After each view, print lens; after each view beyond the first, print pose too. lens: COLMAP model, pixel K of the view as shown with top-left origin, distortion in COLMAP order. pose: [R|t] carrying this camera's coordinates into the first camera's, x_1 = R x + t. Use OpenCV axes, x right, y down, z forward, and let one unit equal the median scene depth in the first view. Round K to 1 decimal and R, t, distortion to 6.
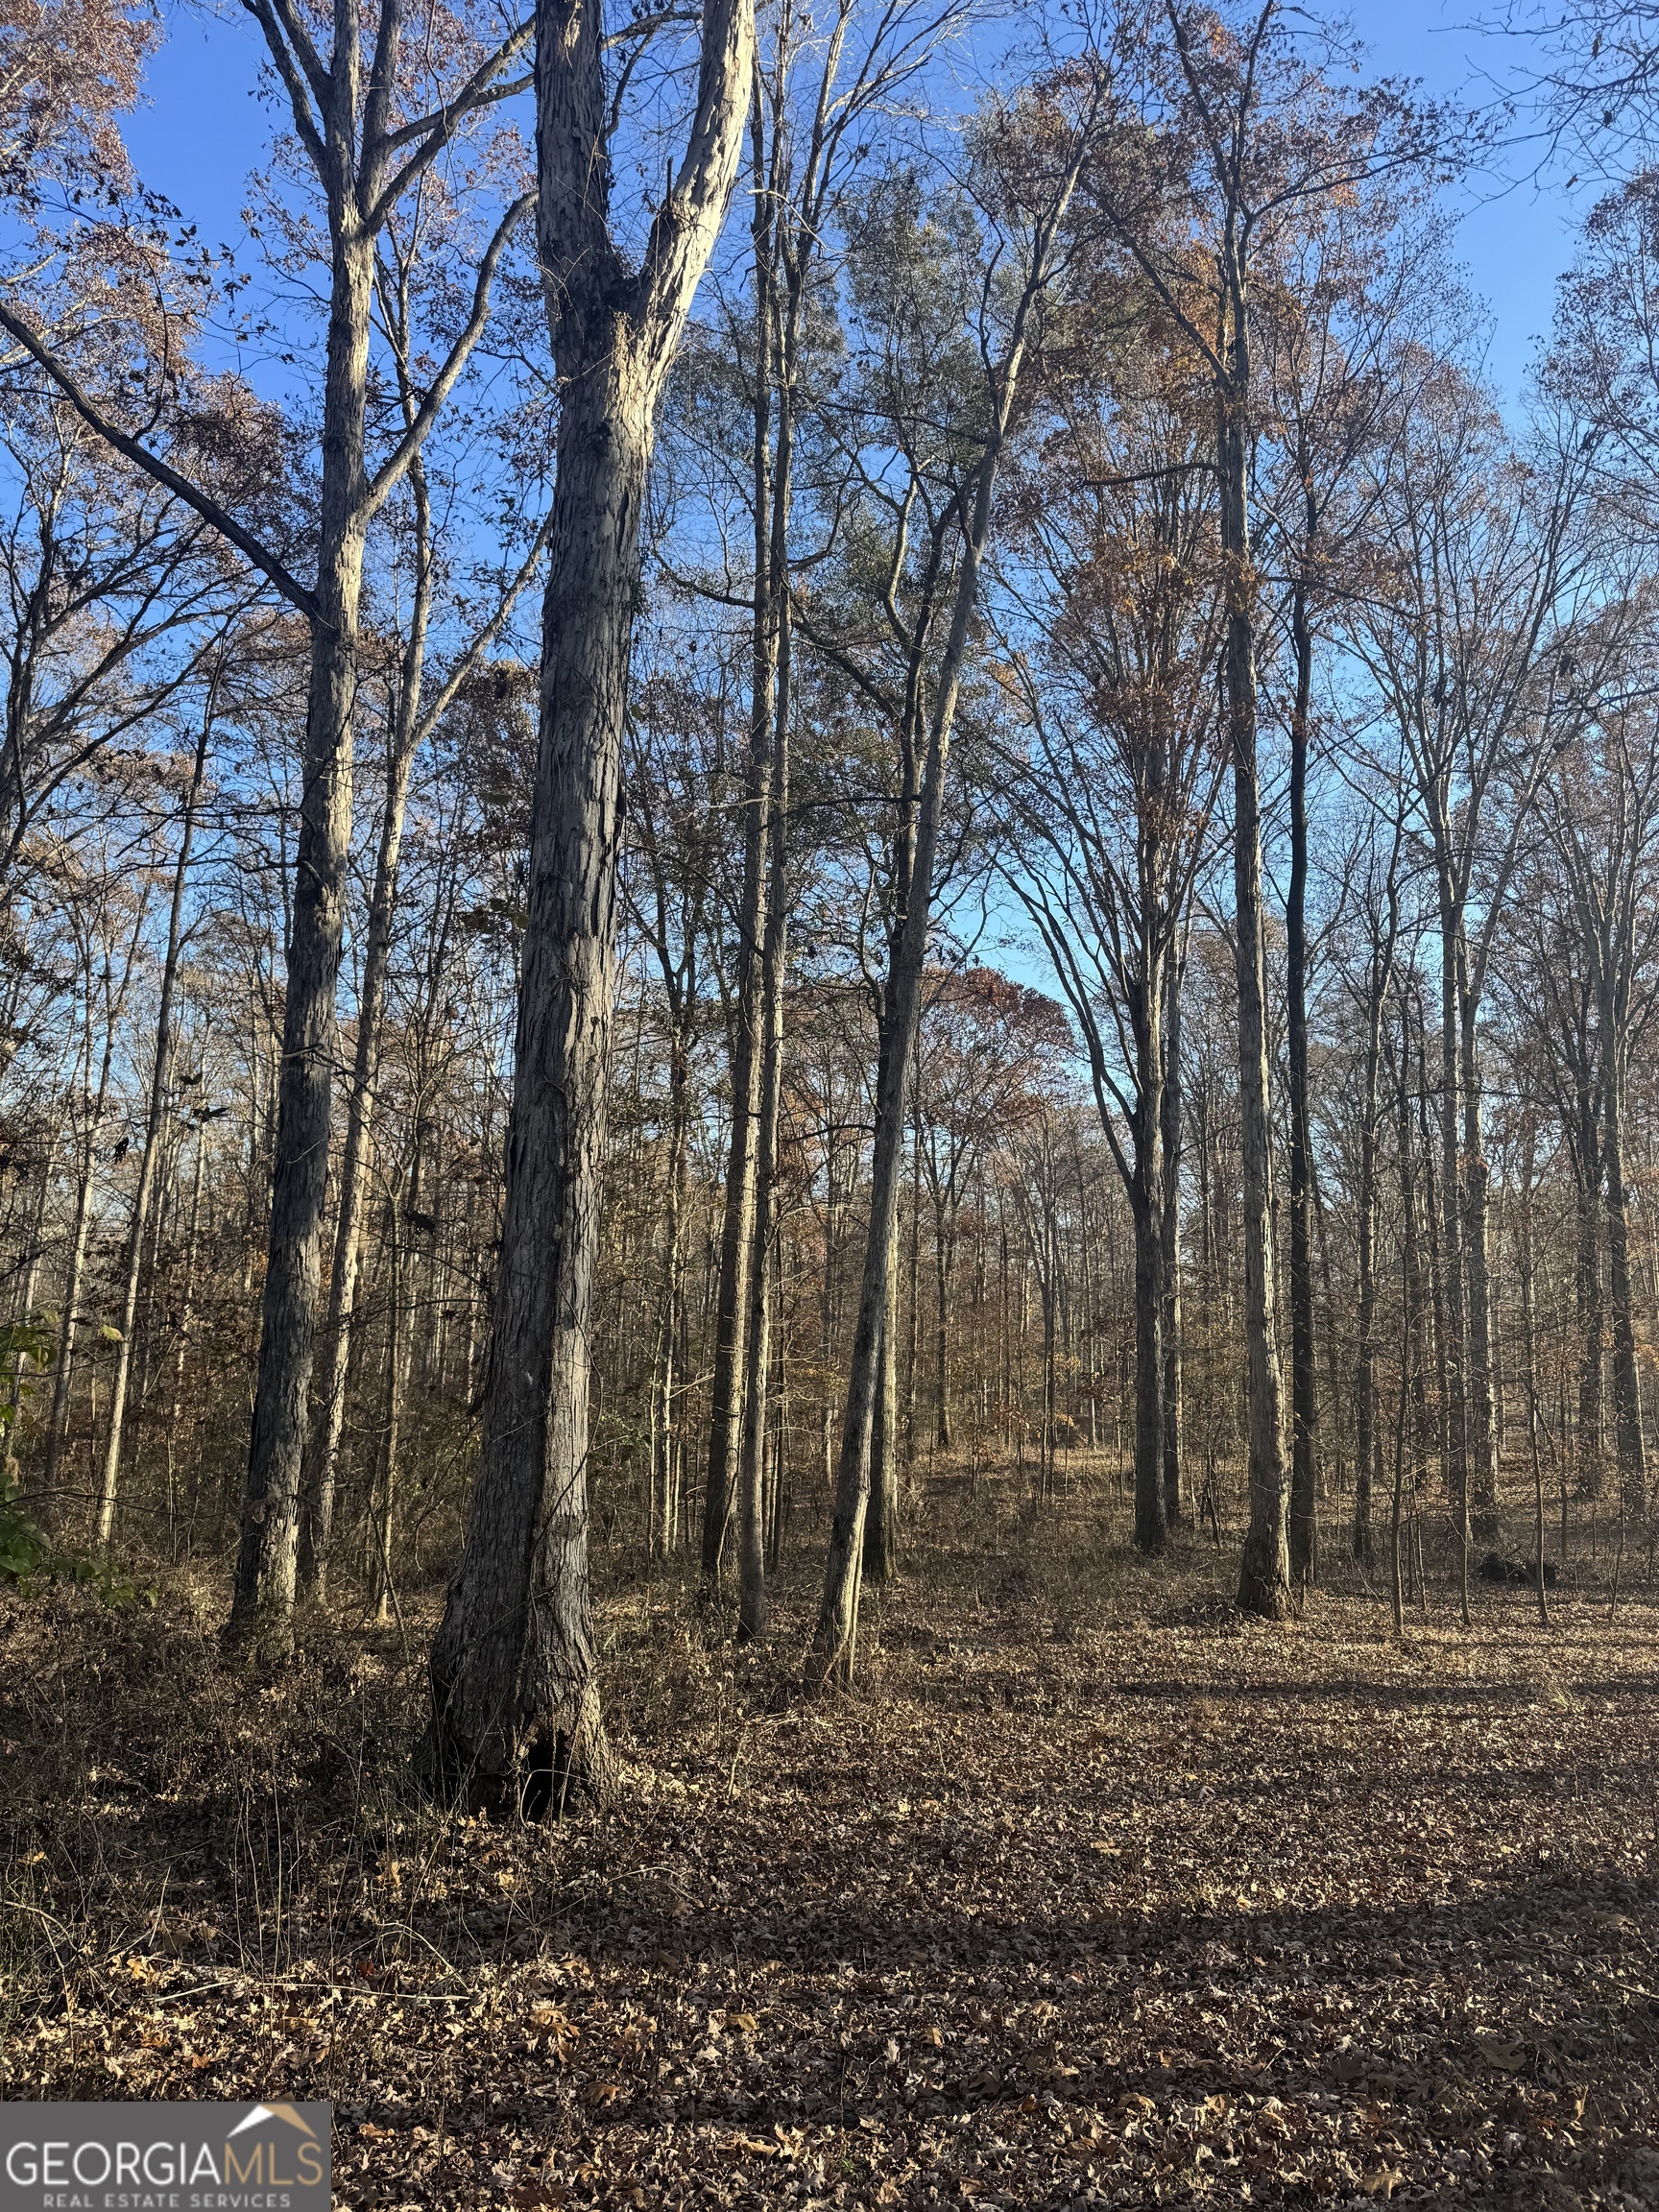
lens RADIAL K [[1266.6, 0, 829.5], [0, 1266.6, 1106.0], [0, 0, 1]] dist [0.000208, -0.000896]
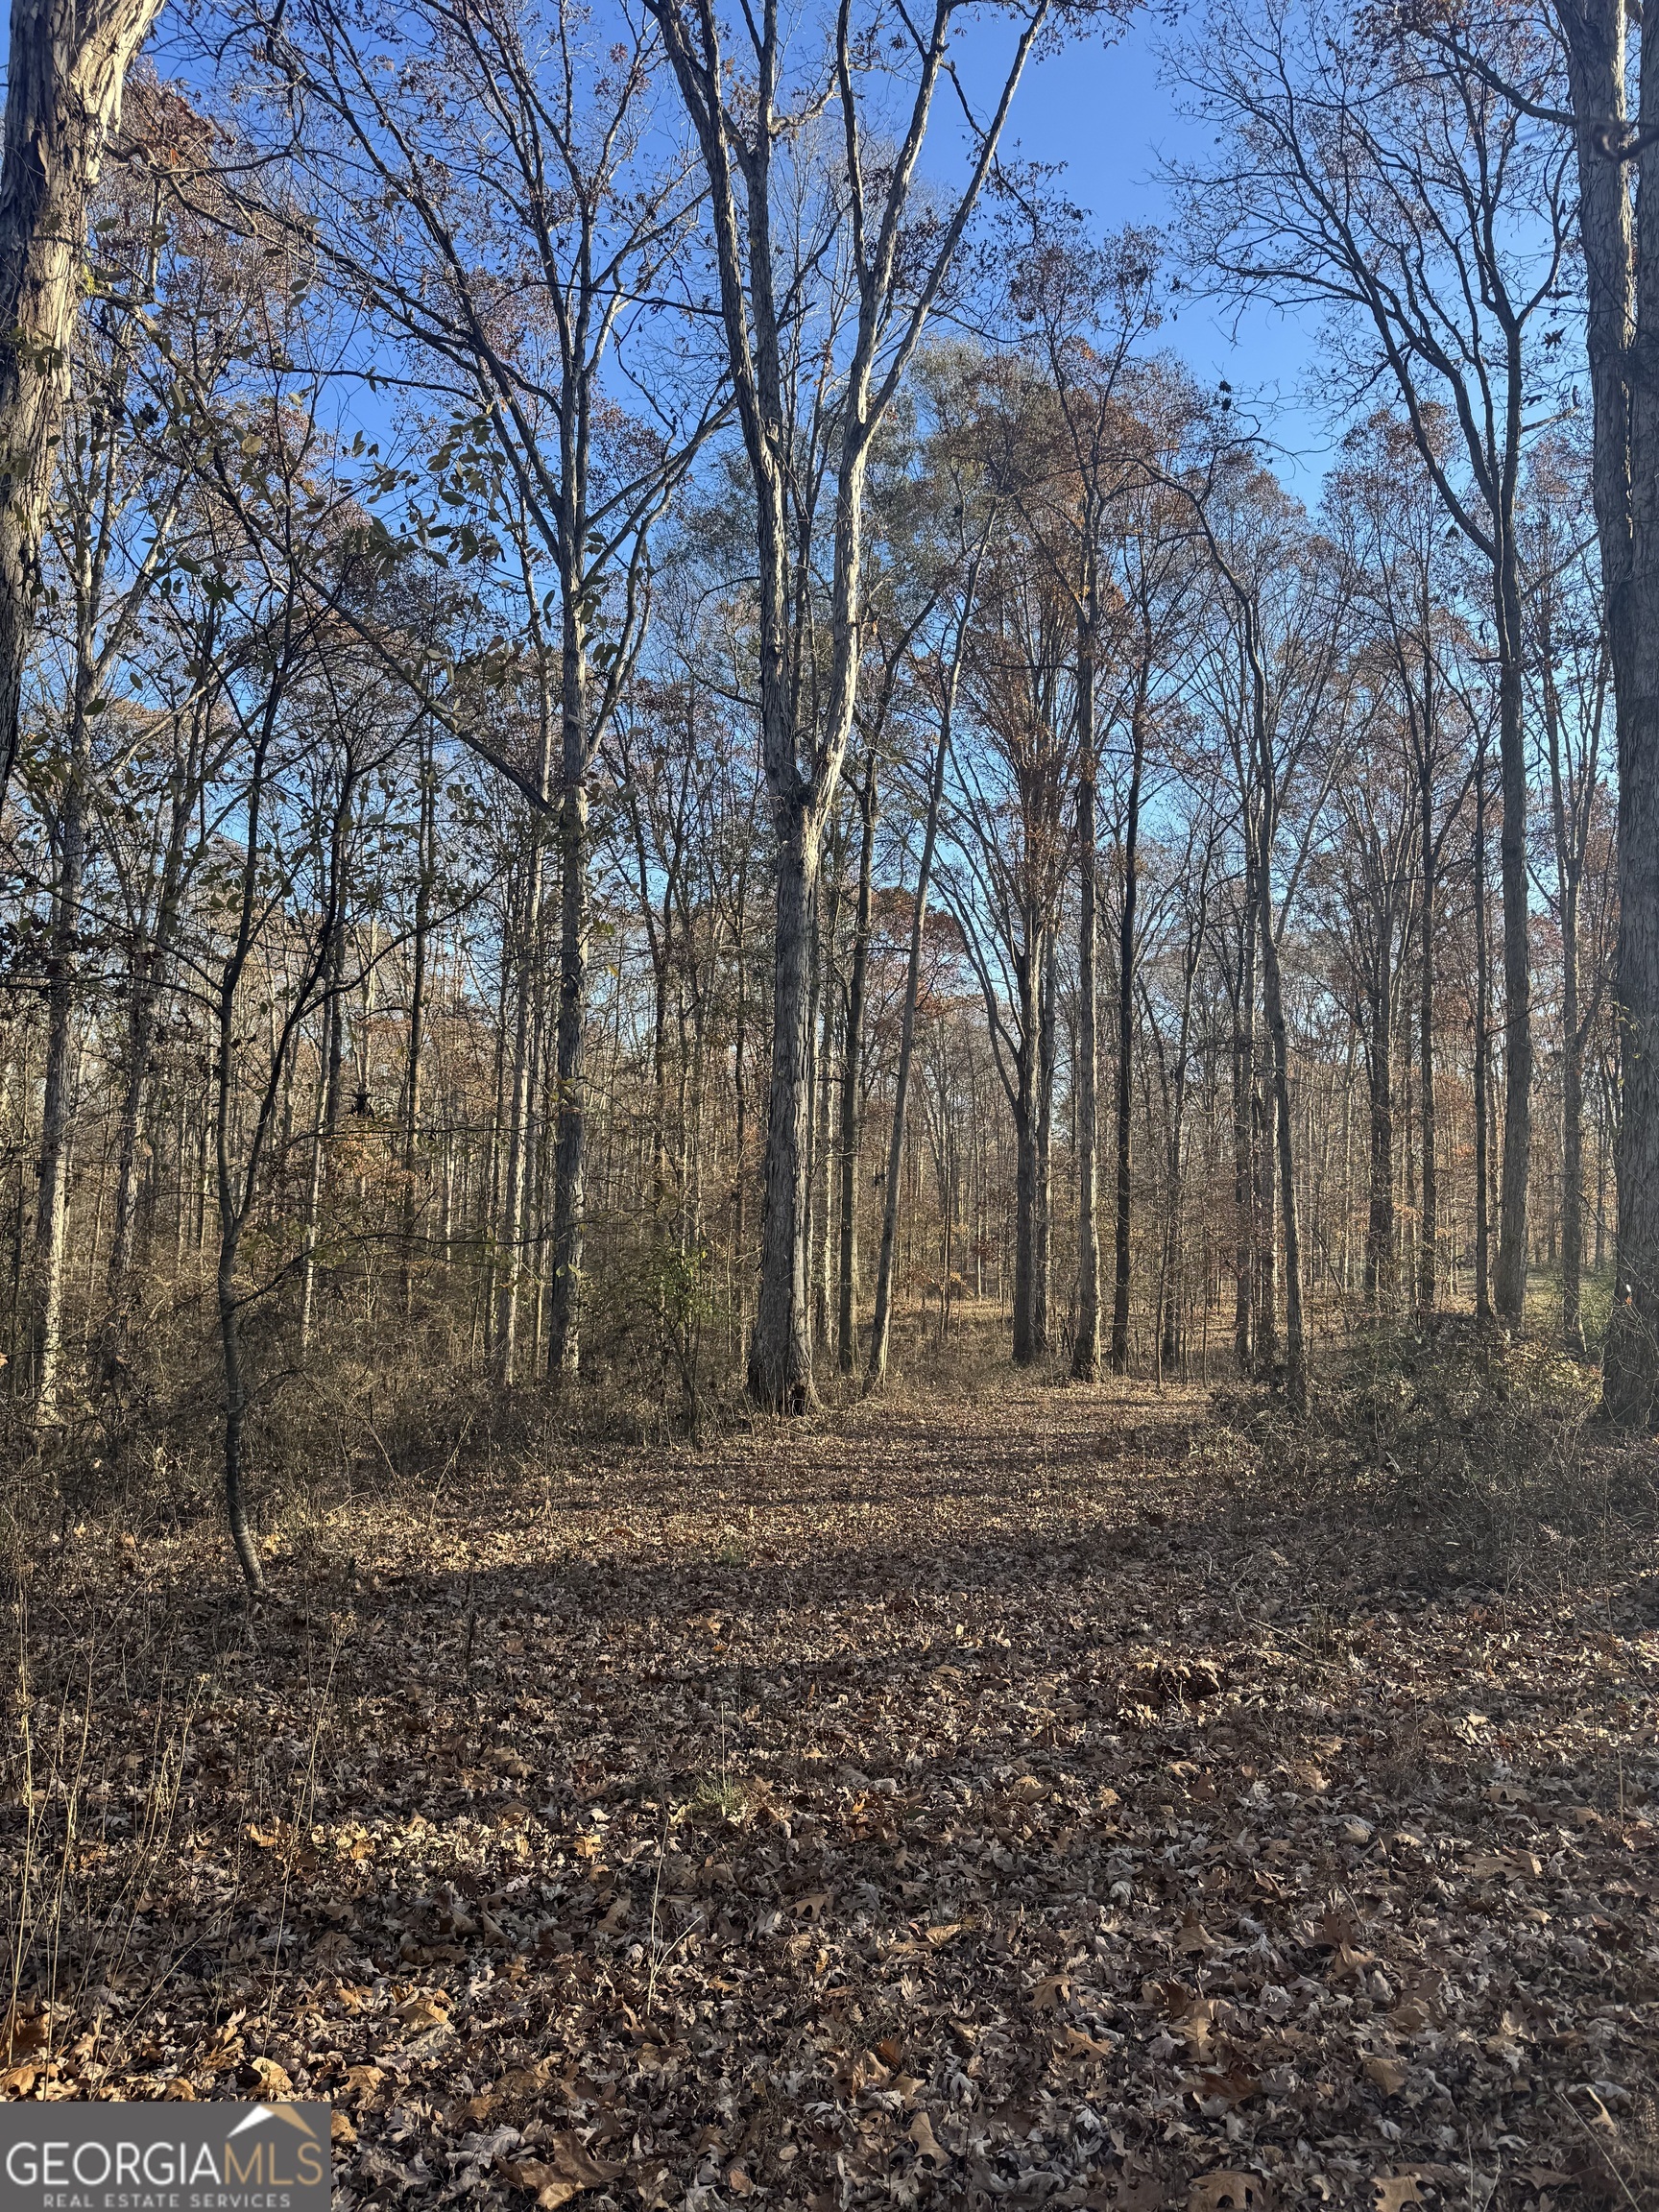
lens RADIAL K [[1266.6, 0, 829.5], [0, 1266.6, 1106.0], [0, 0, 1]] dist [0.000208, -0.000896]
pose [[0.996139, -0.006286, 0.087568, -0.080484], [-0.002877, 0.994560, 0.104124, -0.078934], [-0.087746, -0.103973, 0.990702, -0.334903]]
